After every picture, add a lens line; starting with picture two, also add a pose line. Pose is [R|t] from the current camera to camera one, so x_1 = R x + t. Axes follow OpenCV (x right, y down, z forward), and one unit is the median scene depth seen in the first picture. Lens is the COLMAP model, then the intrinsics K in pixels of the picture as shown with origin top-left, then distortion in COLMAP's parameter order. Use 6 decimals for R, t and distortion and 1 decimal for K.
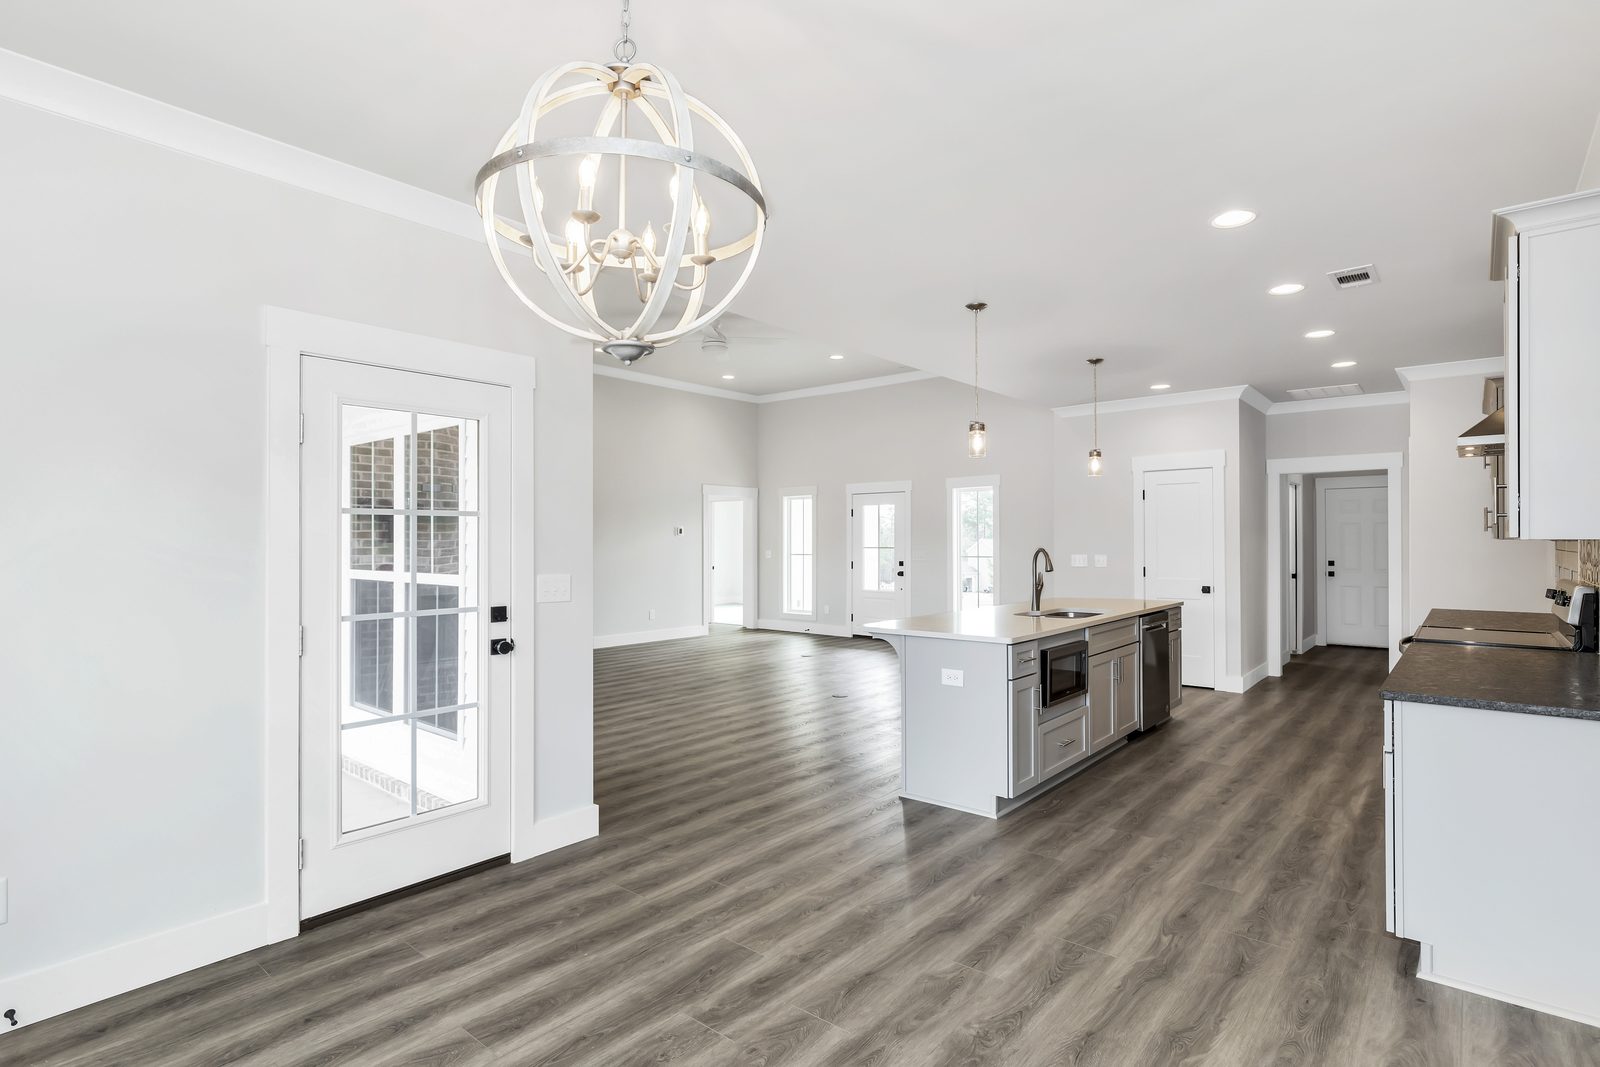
lens RADIAL K [[818.2, 0, 804.6], [0, 818.2, 537.1], [0, 0, 1]] dist [0.001861, 0.000254]
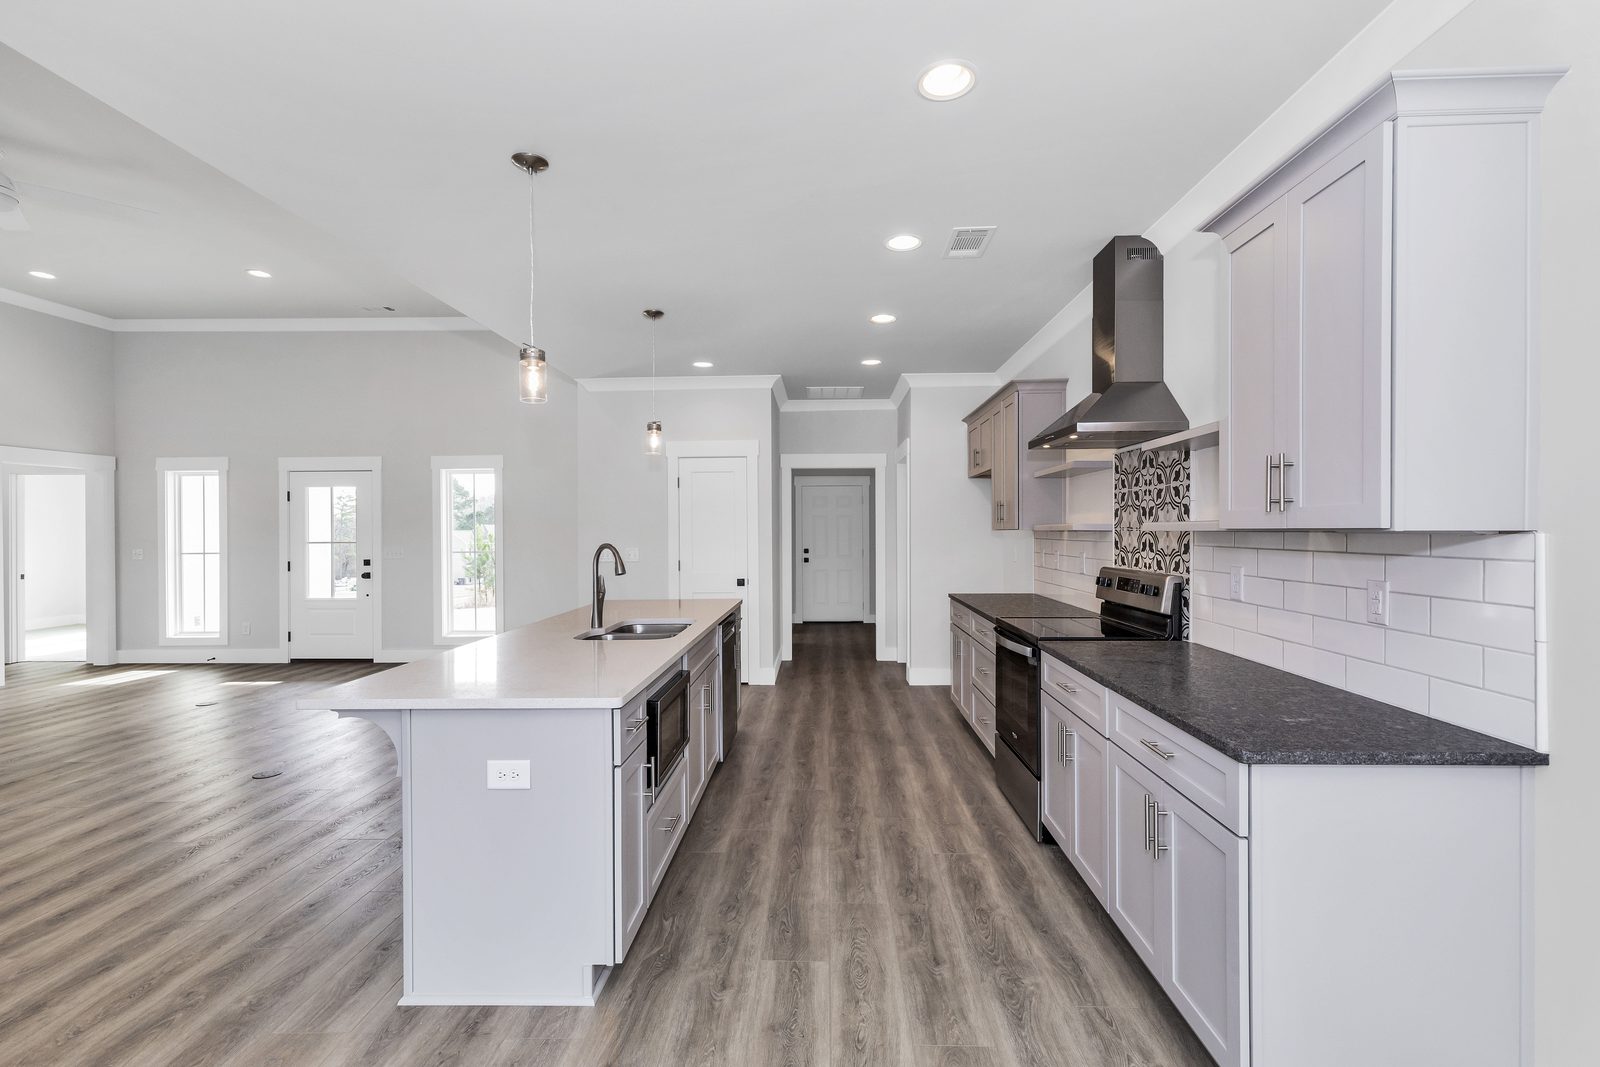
lens RADIAL K [[733.9, 0, 823.5], [0, 733.9, 534.9], [0, 0, 1]] dist [0.009644, -0.002535]
pose [[0.774201, -0.005707, 0.632914, 0.016100], [0.000379, 0.999963, 0.008552, 0.000424], [-0.632940, -0.006381, 0.774175, 0.275889]]
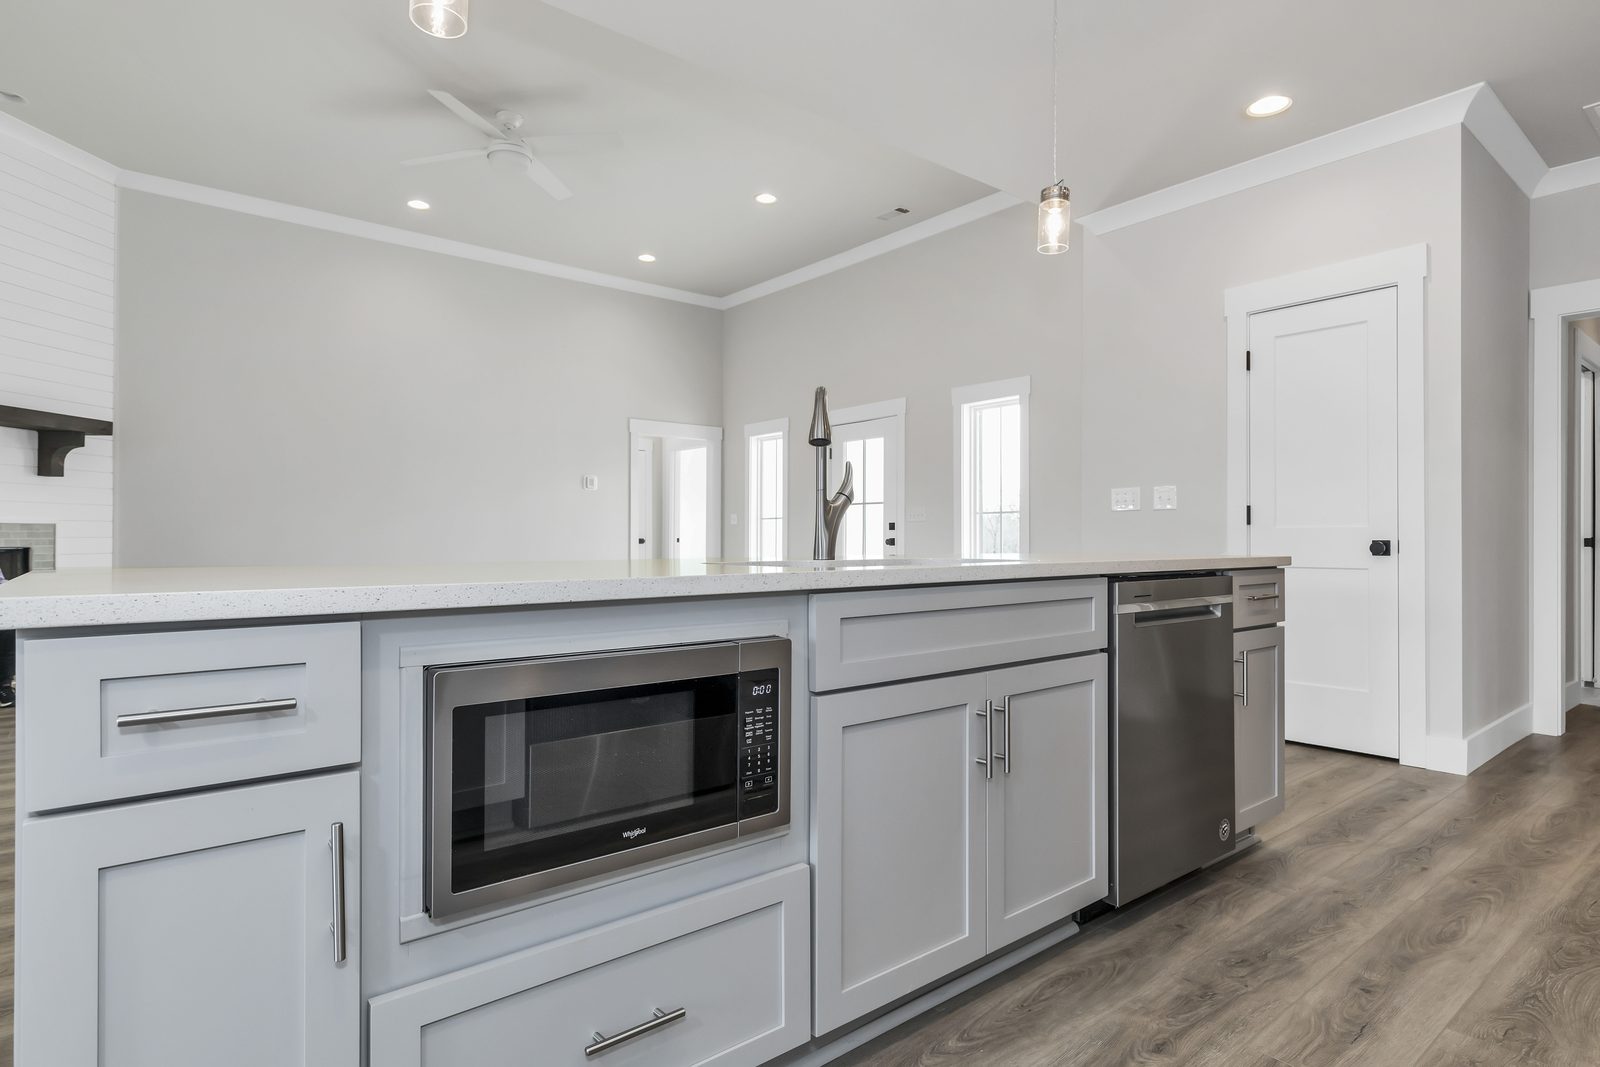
lens RADIAL K [[867.0, 0, 797.6], [0, 867.0, 535.8], [0, 0, 1]] dist [0.007750, 0.000855]
pose [[0.982635, 0.003957, -0.185509, 0.265861], [-0.003611, 0.999991, 0.002206, 0.059878], [0.185516, -0.001497, 0.982640, 0.467409]]
